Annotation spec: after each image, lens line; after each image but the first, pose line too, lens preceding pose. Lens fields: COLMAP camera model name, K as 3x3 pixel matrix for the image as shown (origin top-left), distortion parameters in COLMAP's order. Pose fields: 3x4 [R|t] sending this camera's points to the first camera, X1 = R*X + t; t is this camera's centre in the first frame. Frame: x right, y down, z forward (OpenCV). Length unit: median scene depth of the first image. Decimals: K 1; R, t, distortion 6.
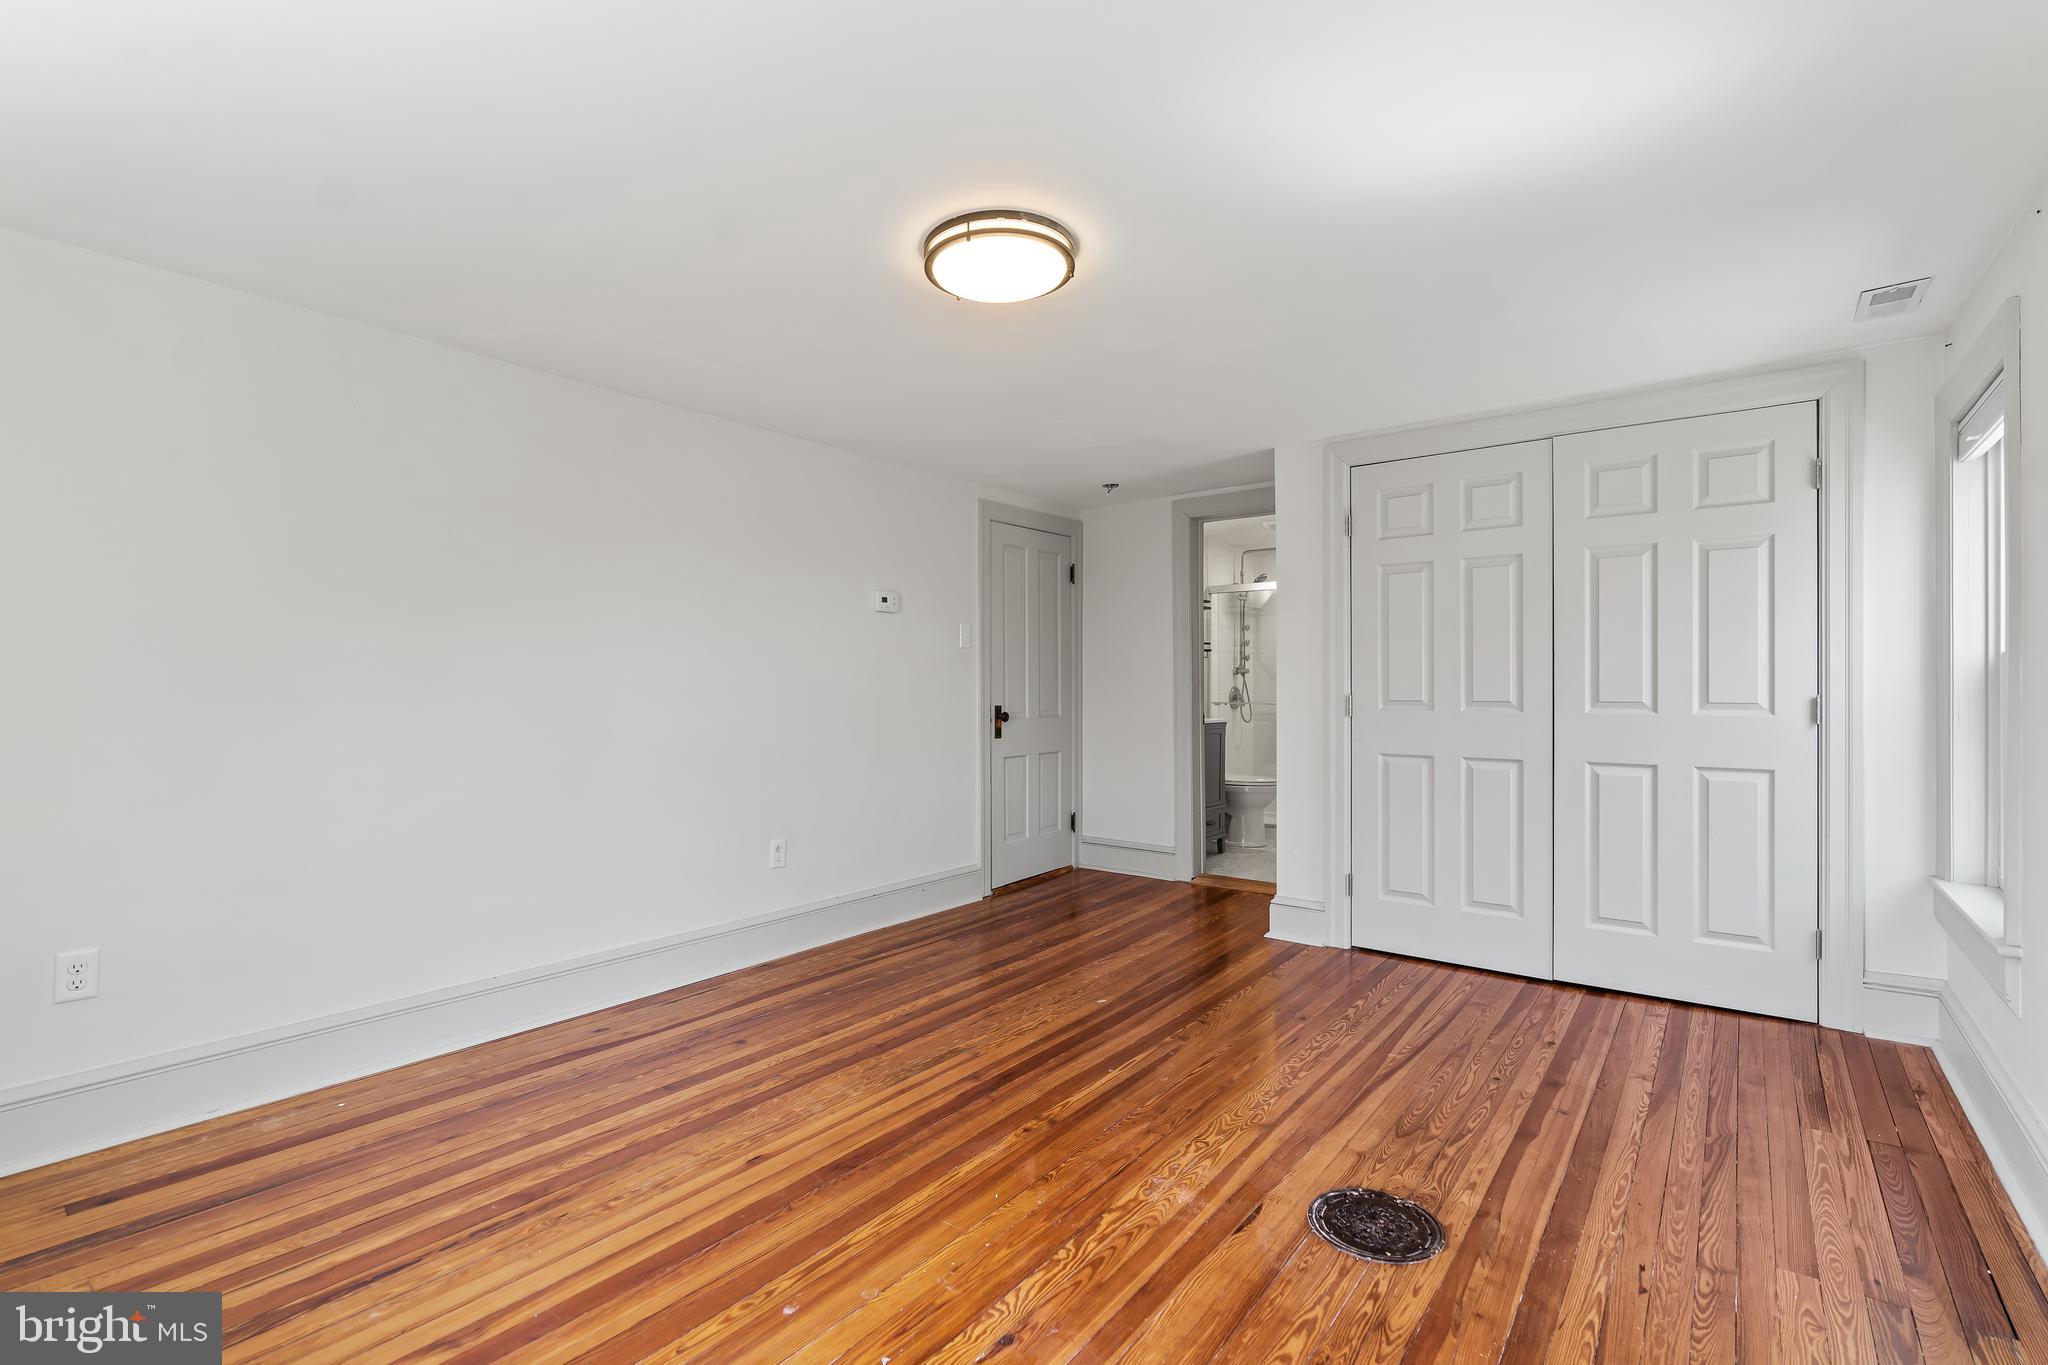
lens RADIAL K [[929.7, 0, 1024.6], [0, 929.7, 683.8], [0, 0, 1]] dist [-0.009021, 0.002789]
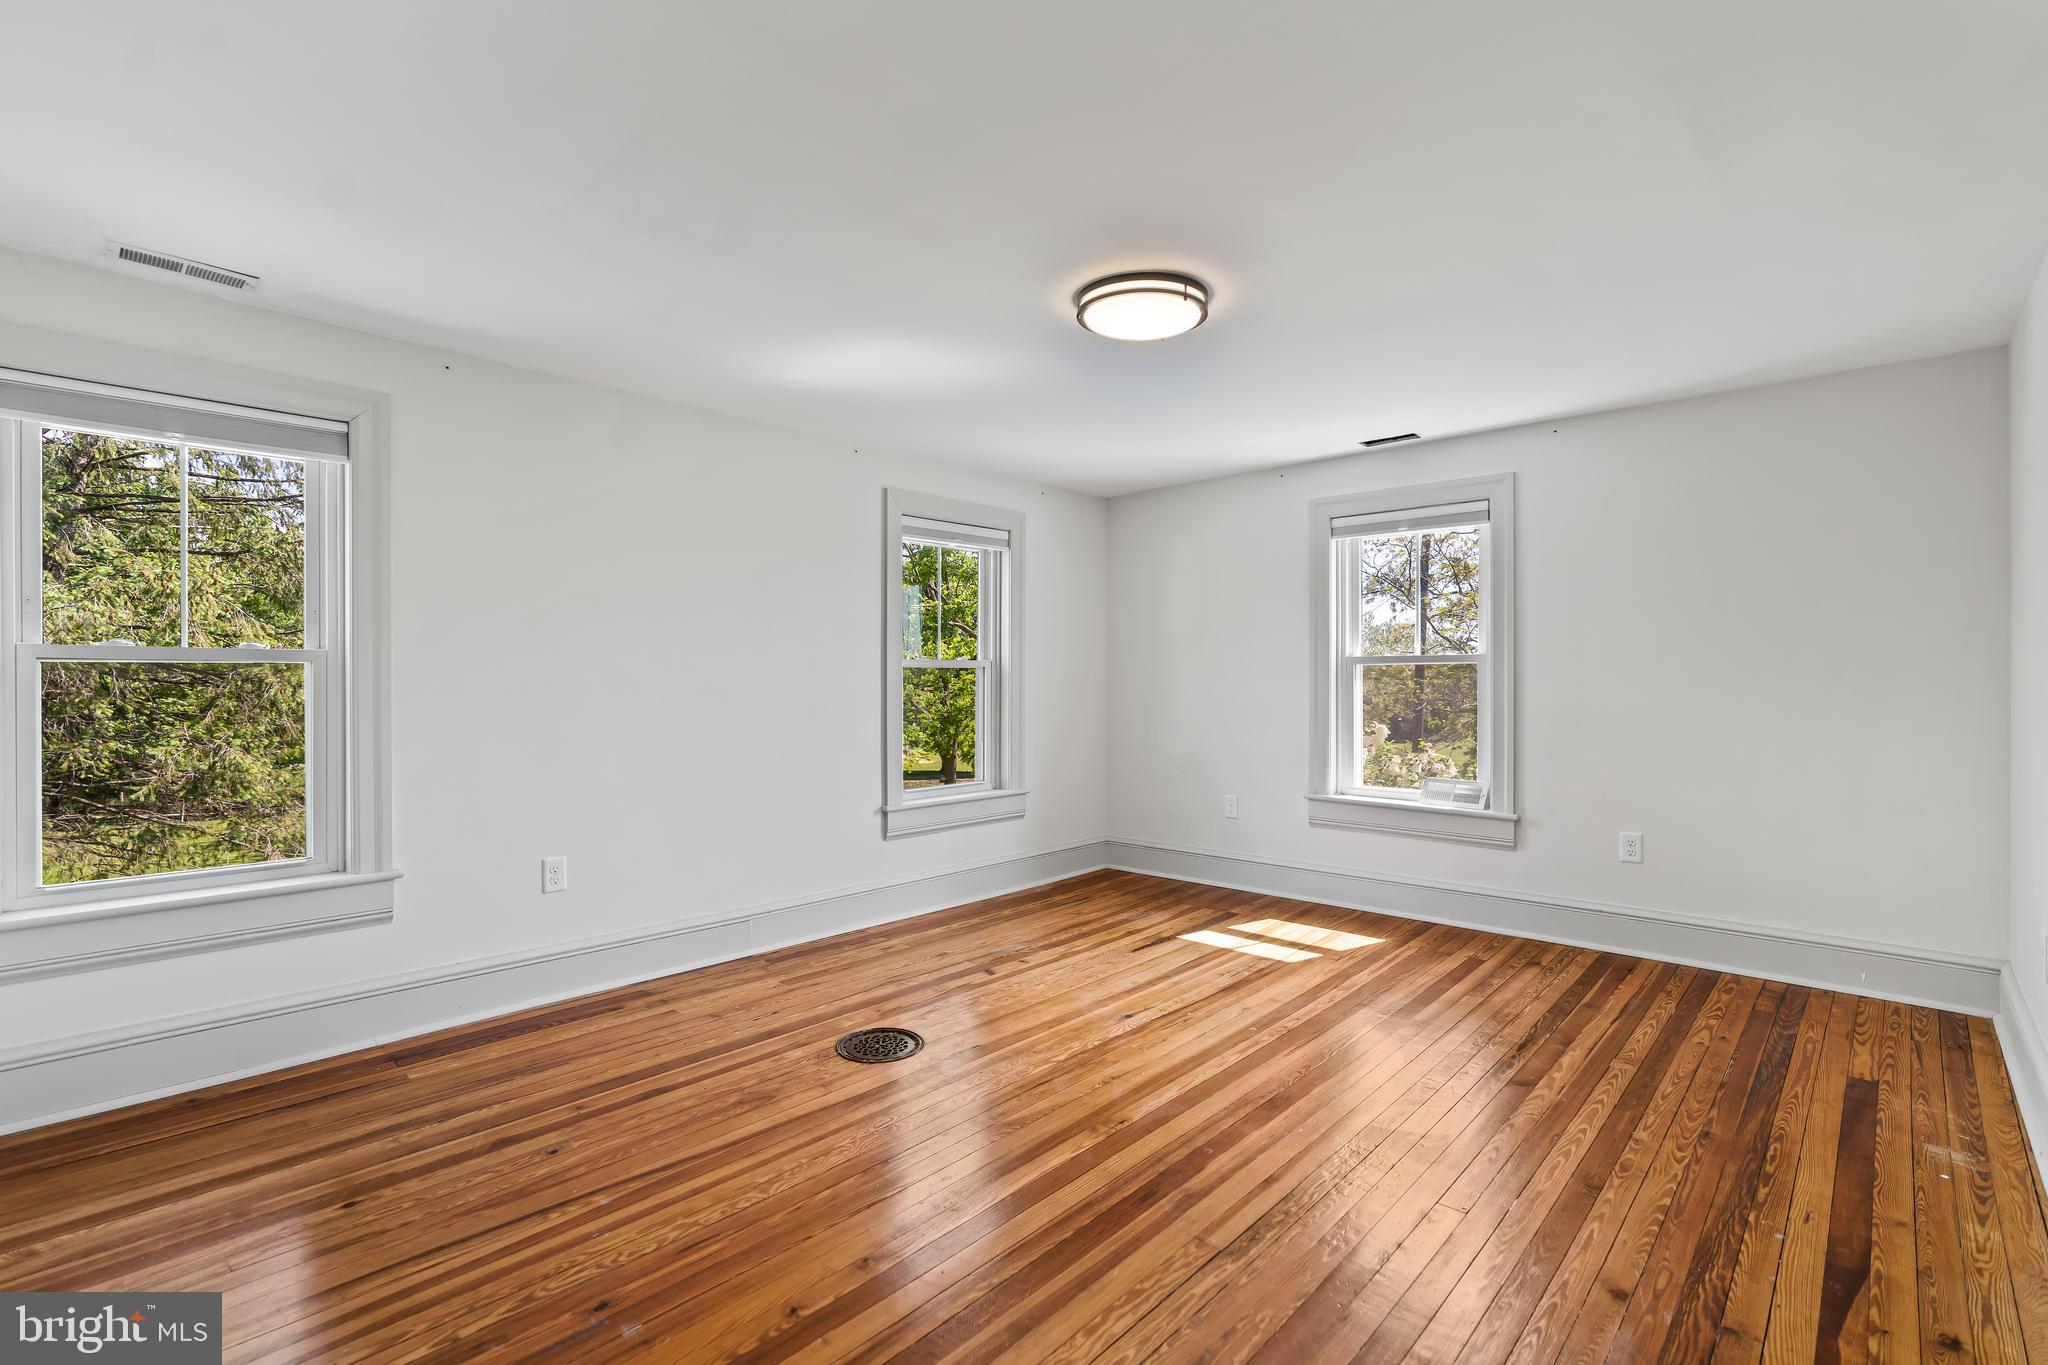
lens RADIAL K [[929.7, 0, 1023.8], [0, 929.7, 679.8], [0, 0, 1]] dist [-0.009021, 0.002789]
pose [[-0.995829, 0.002051, 0.091214, 0.012902], [0.002449, 0.999988, 0.004257, -0.000524], [-0.091204, 0.004463, -0.995822, 1.894103]]
